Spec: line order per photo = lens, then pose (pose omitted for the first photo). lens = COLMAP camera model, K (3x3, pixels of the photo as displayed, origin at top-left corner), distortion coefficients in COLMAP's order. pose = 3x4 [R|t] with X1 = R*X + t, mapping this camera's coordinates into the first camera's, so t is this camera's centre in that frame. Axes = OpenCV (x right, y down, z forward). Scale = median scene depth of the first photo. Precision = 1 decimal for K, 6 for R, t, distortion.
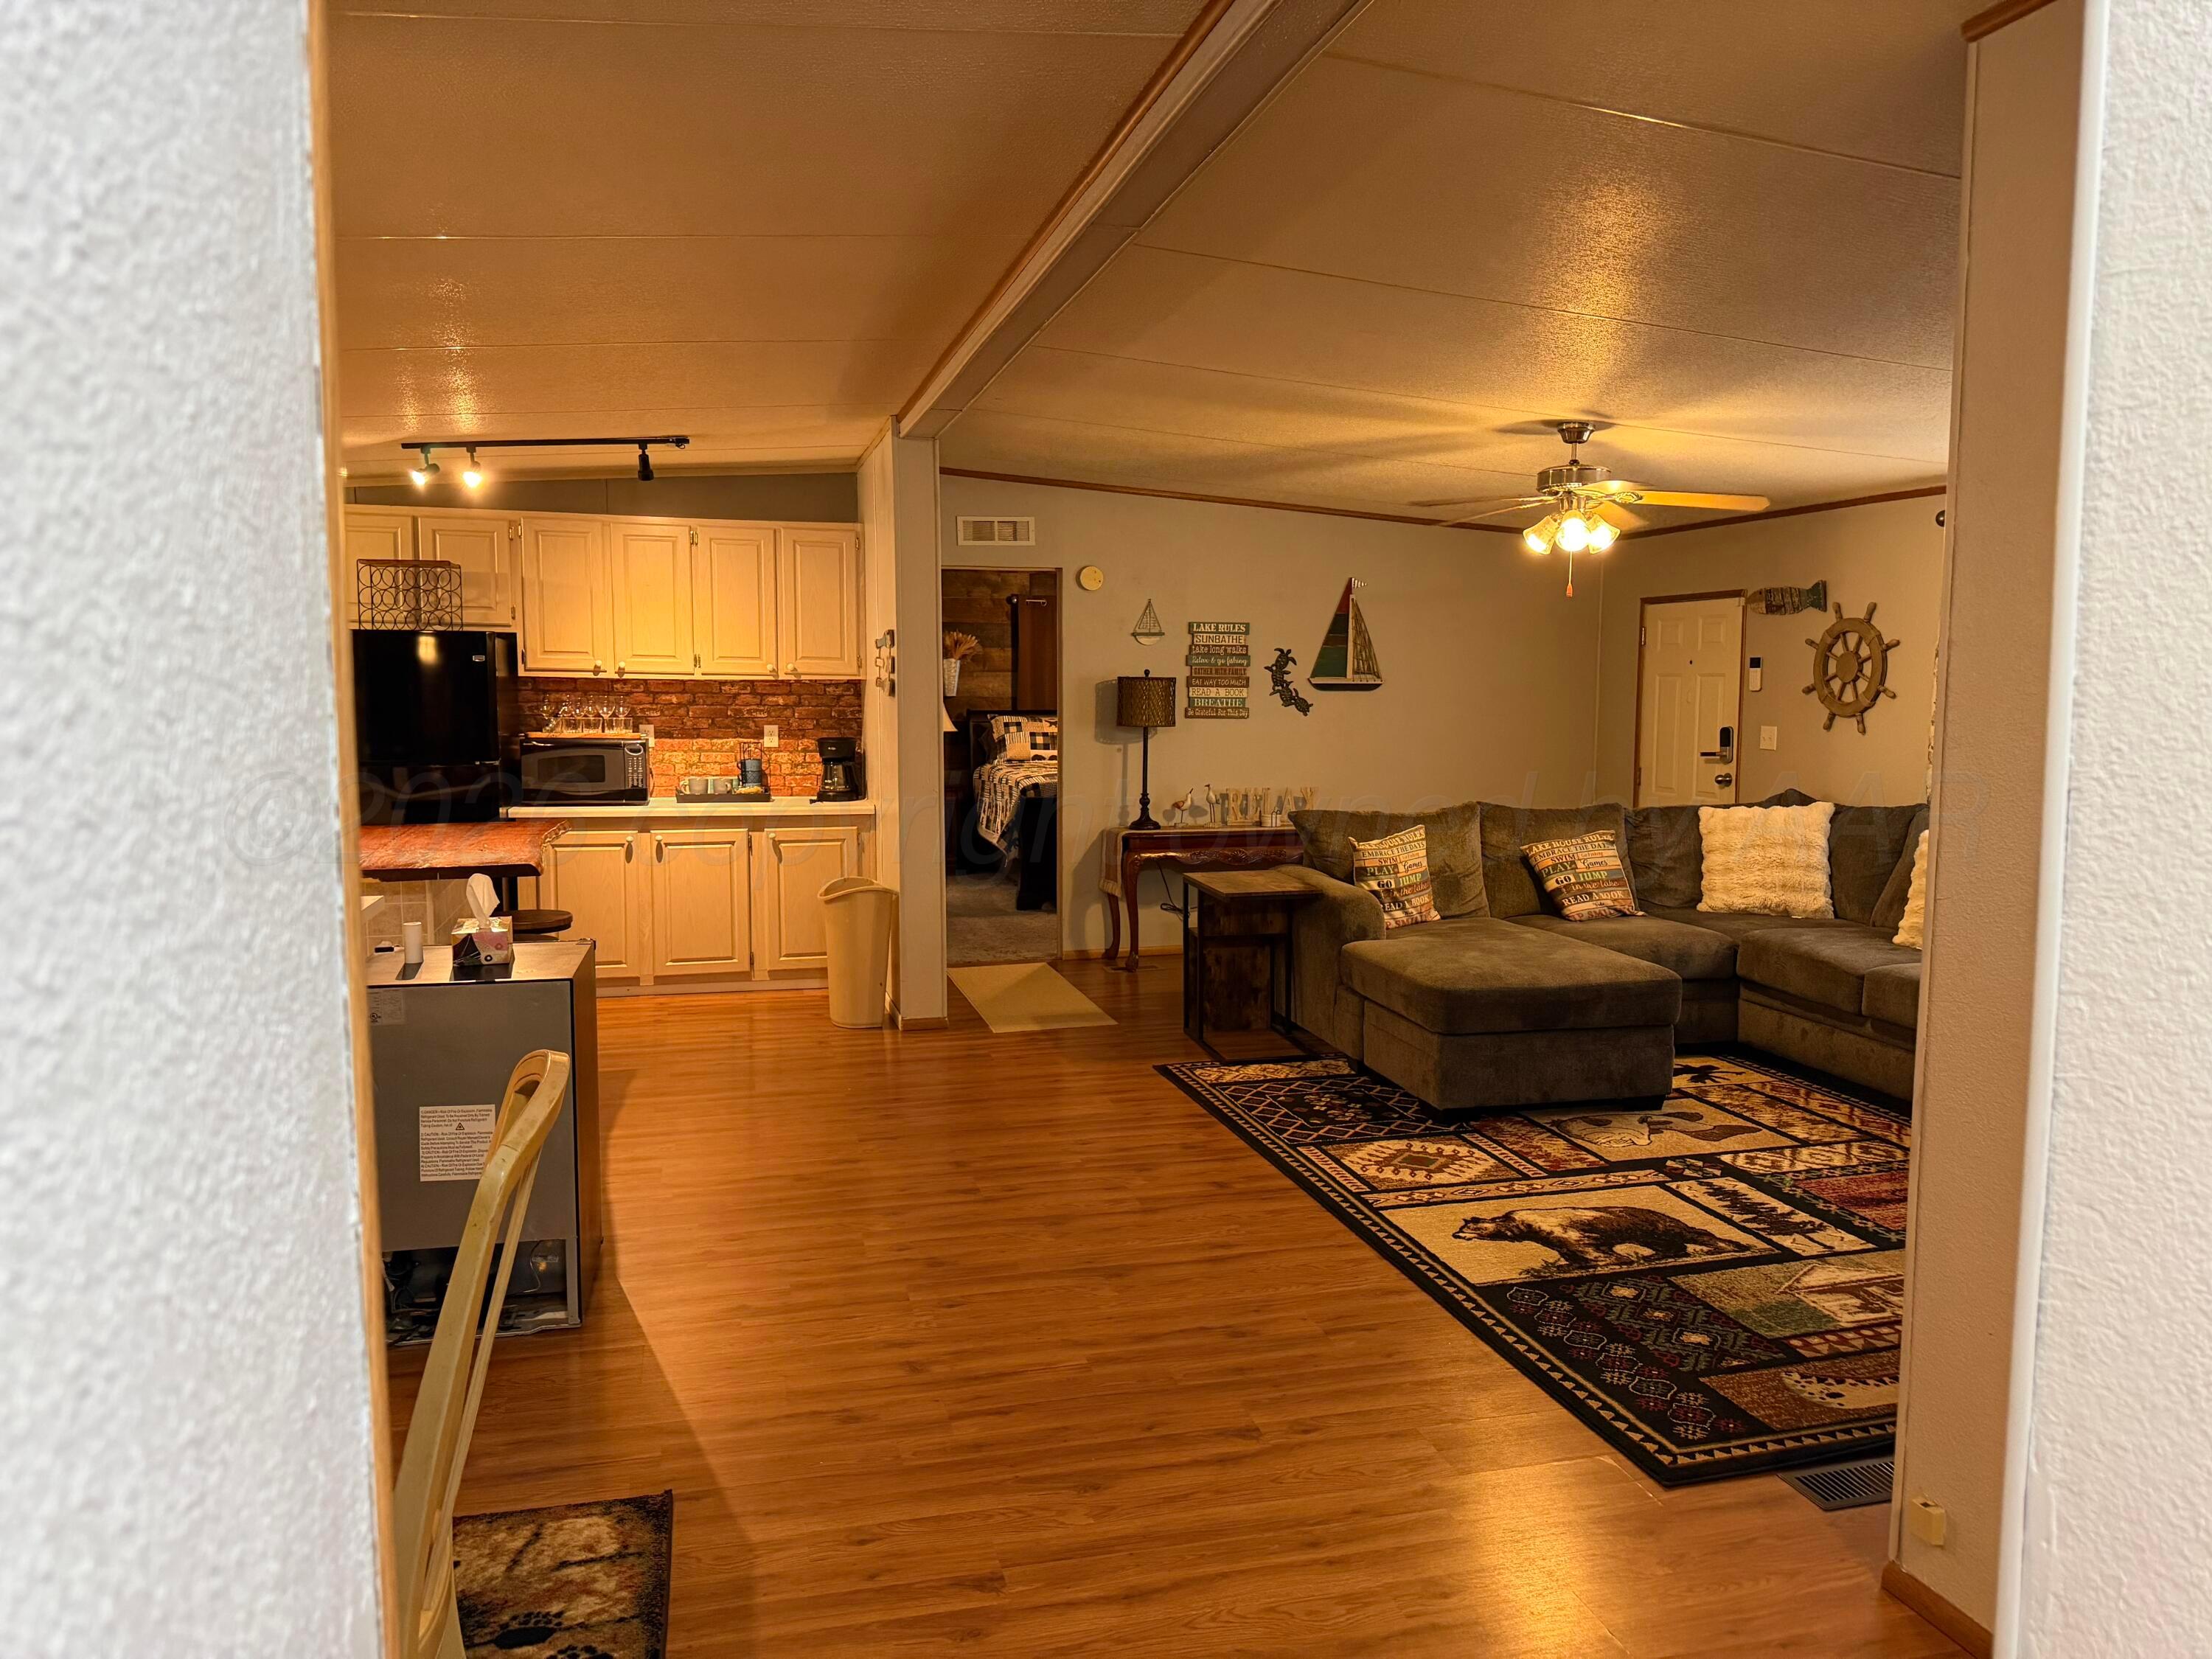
lens RADIAL K [[1538.8, 0, 1106.0], [0, 1538.8, 829.5], [0, 0, 1]] dist [0.135904, -0.281570]
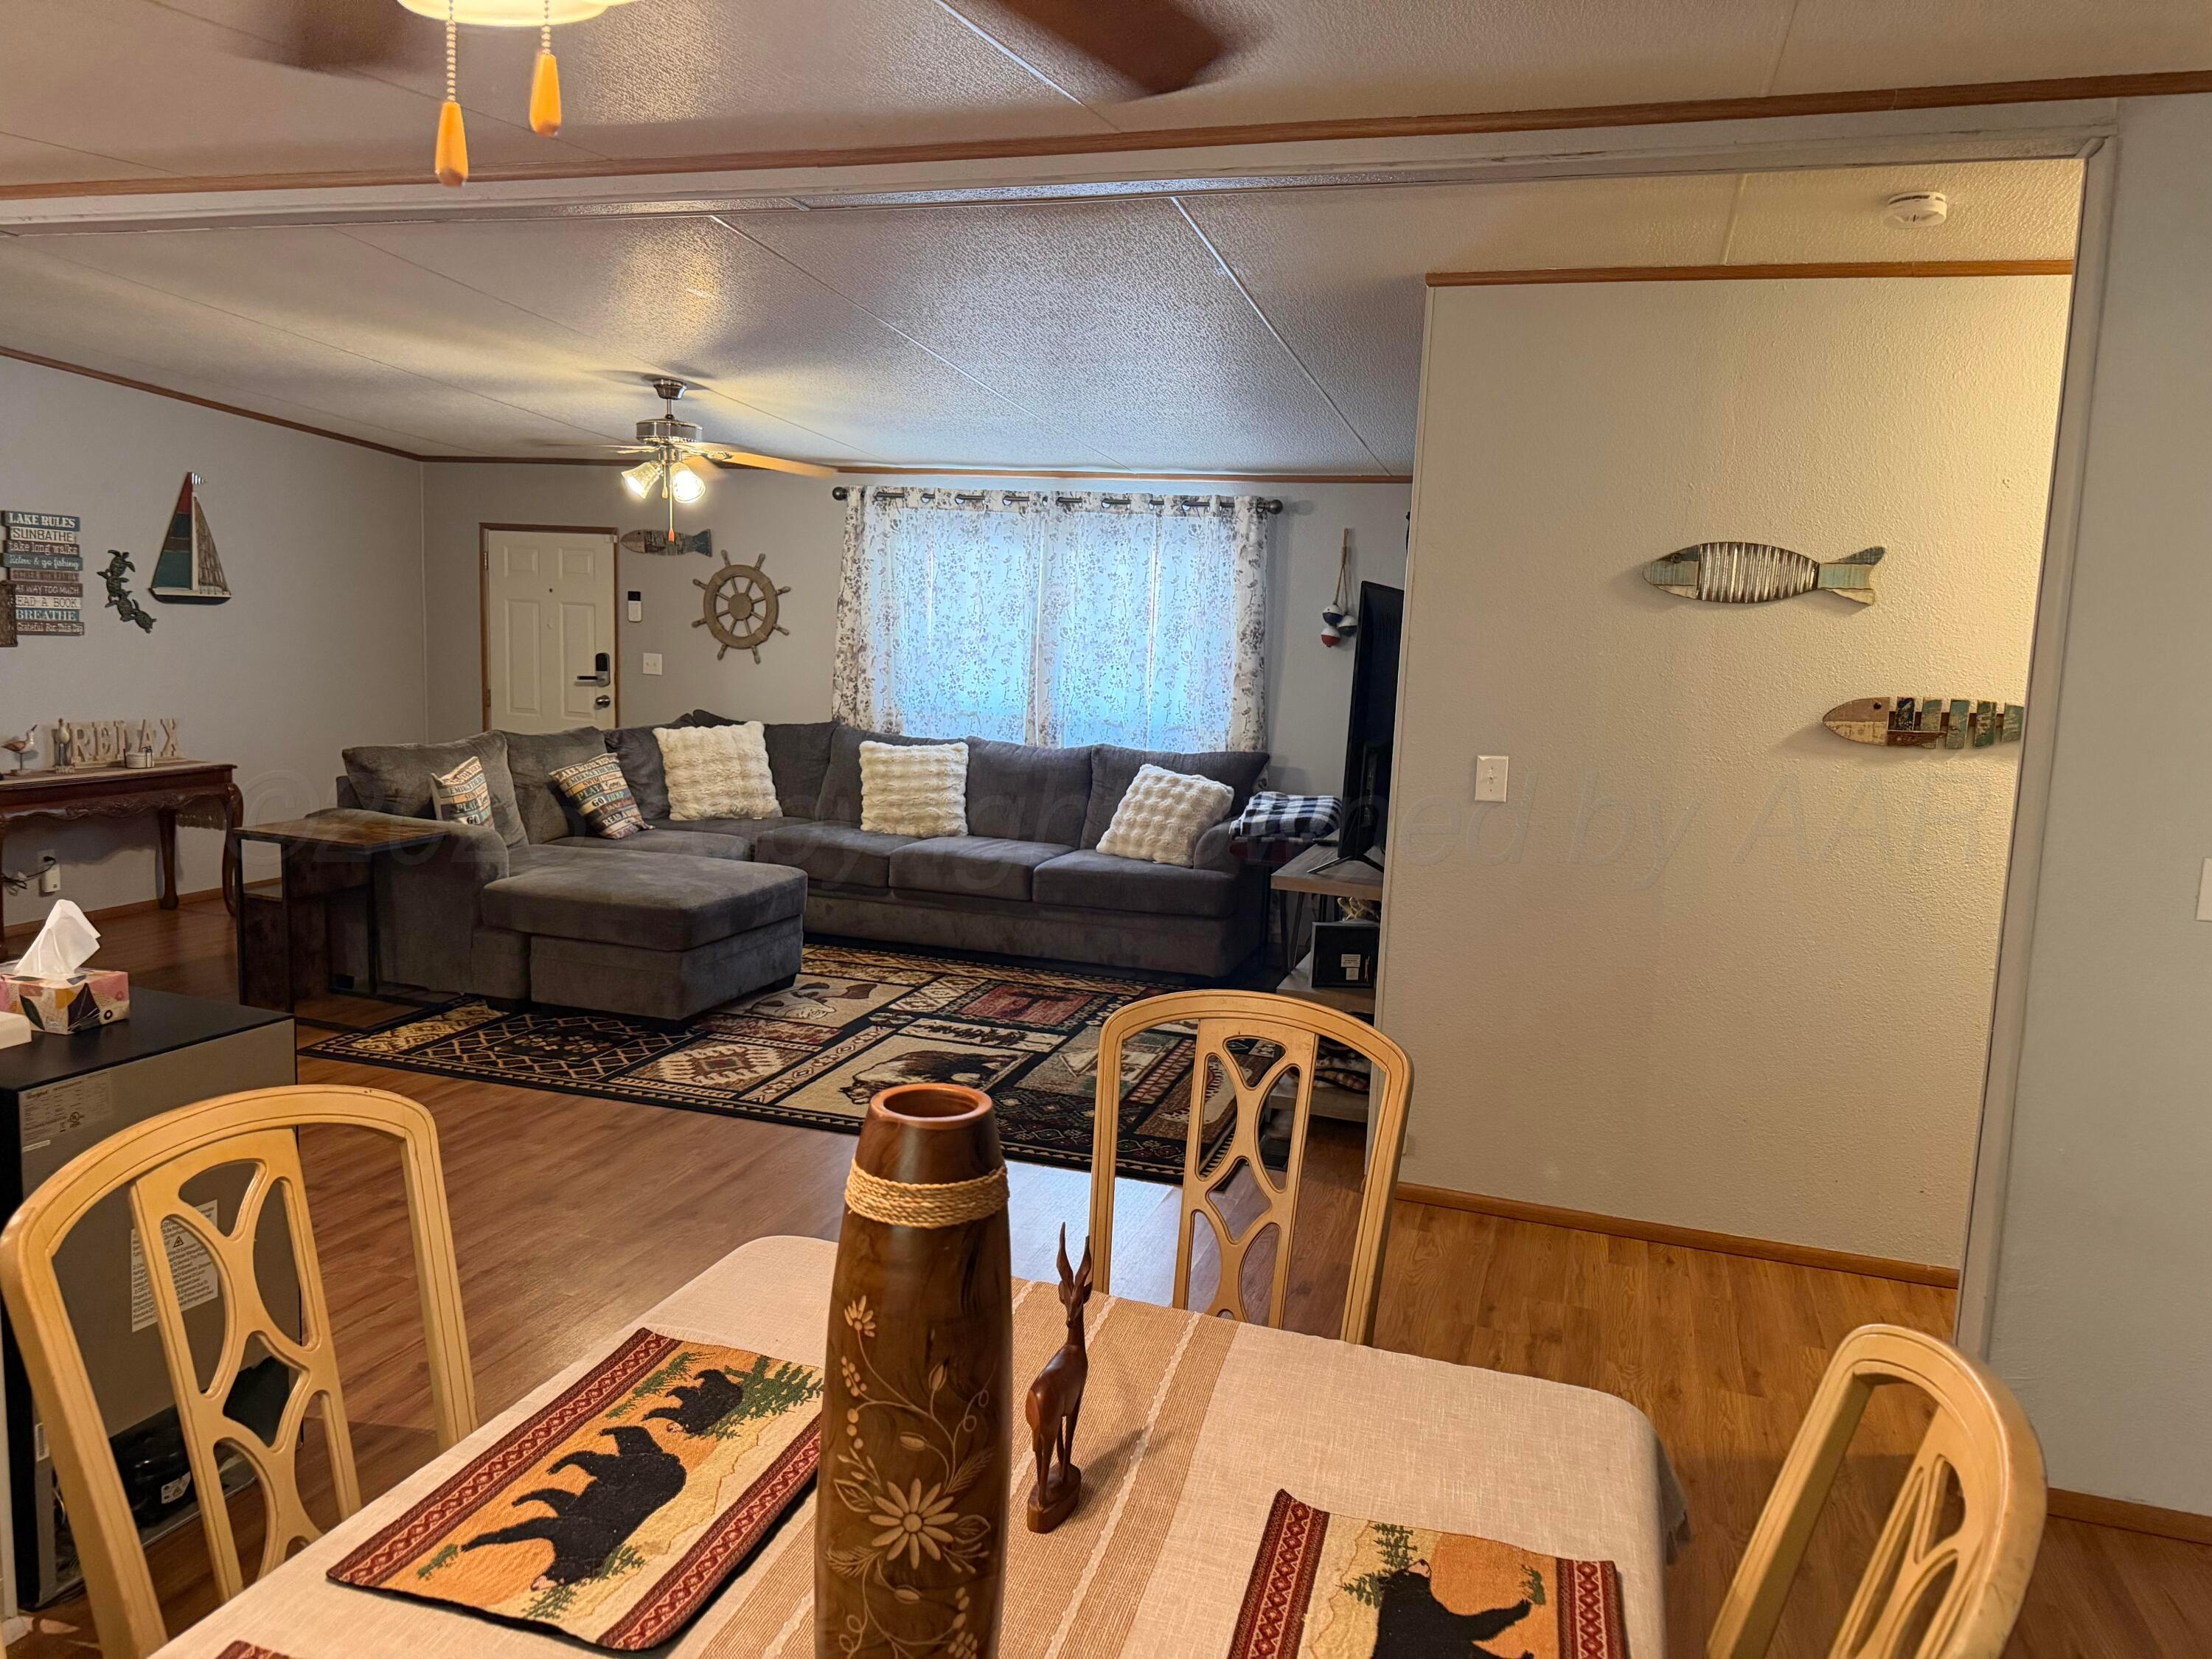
lens RADIAL K [[1548.6, 0, 1118.5], [0, 1548.6, 826.2], [0, 0, 1]] dist [0.086810, -0.111302]
pose [[0.528236, -0.090174, 0.844296, -0.549063], [0.038599, 0.995867, 0.082213, -0.032904], [-0.848220, -0.010839, 0.529534, 0.173527]]
